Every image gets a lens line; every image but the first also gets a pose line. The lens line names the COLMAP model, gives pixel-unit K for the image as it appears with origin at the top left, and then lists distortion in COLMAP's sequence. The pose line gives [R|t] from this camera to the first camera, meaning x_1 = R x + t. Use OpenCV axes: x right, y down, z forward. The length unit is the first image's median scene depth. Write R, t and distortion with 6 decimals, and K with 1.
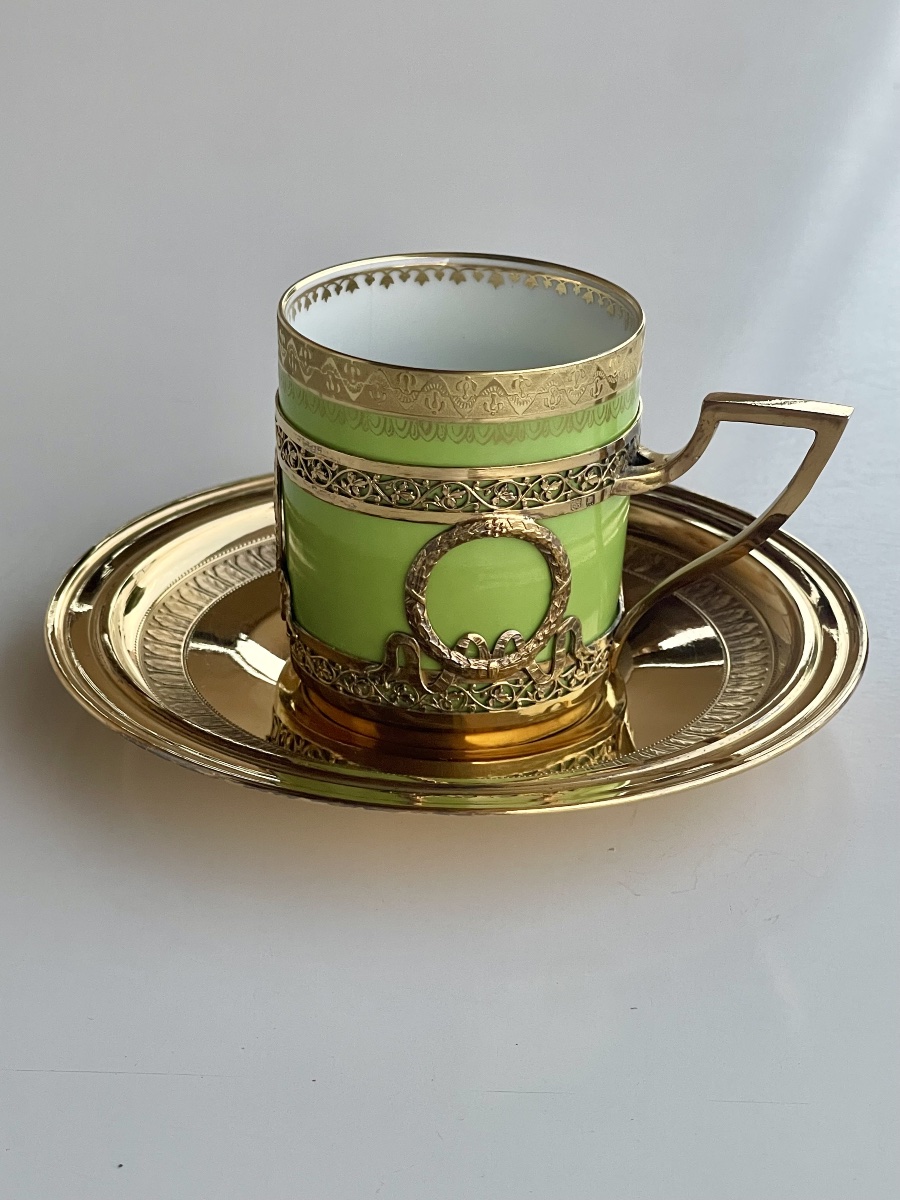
lens RADIAL K [[2948.9, 0, 449.7], [0, 2948.9, 599.0], [0, 0, 1]] dist [-0.096388, 0.000000]
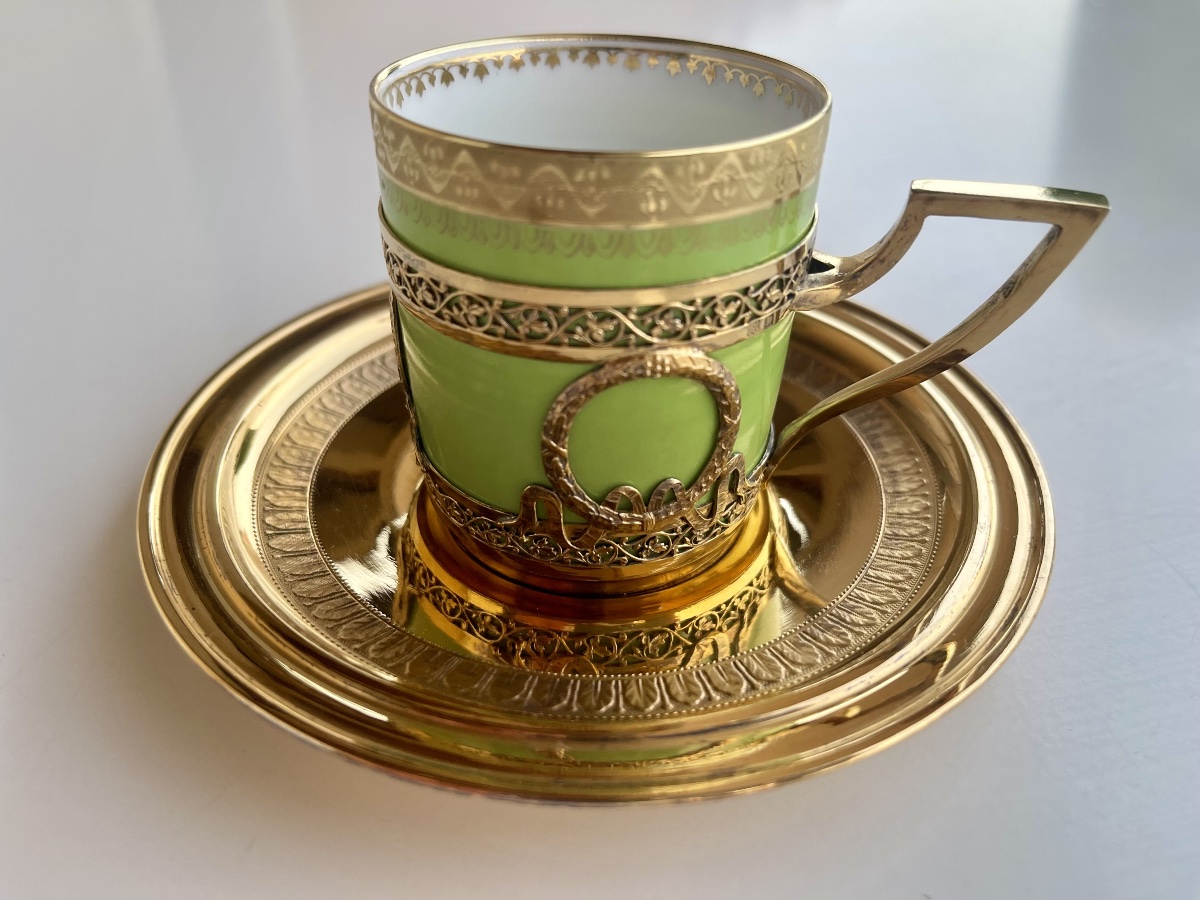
lens RADIAL K [[855.4, 0, 604.7], [0, 855.4, 453.9], [0, 0, 1]] dist [0.006111, -0.001426]
pose [[0.998462, -0.033226, 0.044391, -0.008224], [0.023160, 0.977304, 0.210574, -0.048223], [-0.050380, -0.209222, 0.976570, 0.767027]]
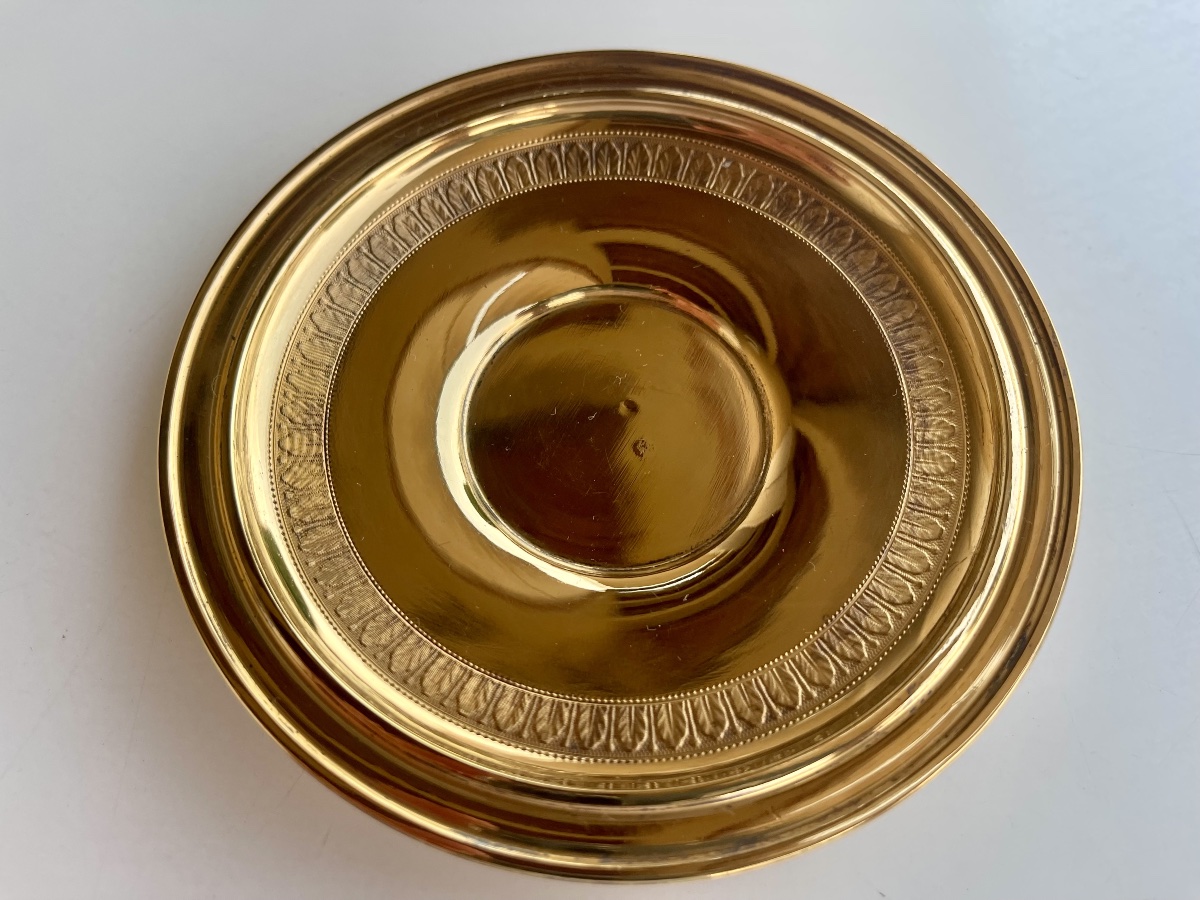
lens RADIAL K [[855.4, 0, 592.7], [0, 855.4, 450.5], [0, 0, 1]] dist [0.006111, -0.001426]
pose [[0.997364, -0.067065, 0.027716, -0.014060], [0.033890, 0.768211, 0.639299, -0.142090], [-0.064166, -0.636675, 0.768458, 0.822562]]
